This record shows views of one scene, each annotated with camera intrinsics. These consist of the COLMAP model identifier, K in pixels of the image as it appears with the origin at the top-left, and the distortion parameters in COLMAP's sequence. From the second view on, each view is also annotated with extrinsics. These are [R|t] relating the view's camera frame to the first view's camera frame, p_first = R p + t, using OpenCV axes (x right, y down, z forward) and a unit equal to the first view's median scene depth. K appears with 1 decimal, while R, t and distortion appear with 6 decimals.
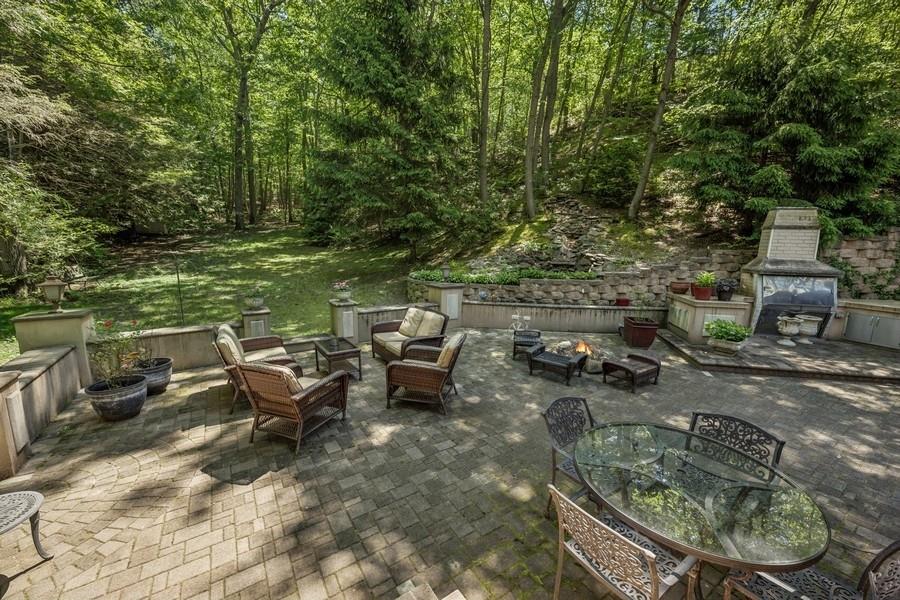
lens RADIAL K [[364.6, 0, 449.8], [0, 364.6, 299.1], [0, 0, 1]] dist [-0.000693, -0.000042]
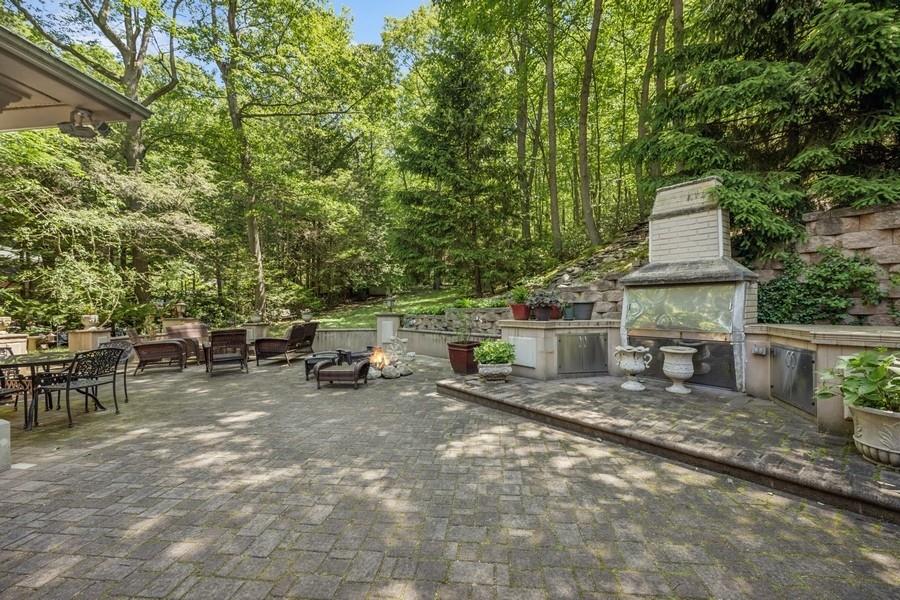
lens RADIAL K [[364.6, 0, 449.9], [0, 364.6, 303.3], [0, 0, 1]] dist [-0.000693, -0.000042]
pose [[0.771834, -0.029901, -0.635121, 0.997085], [-0.073725, 0.987947, -0.136108, 0.081672], [0.631535, 0.151877, 0.760326, 0.250726]]
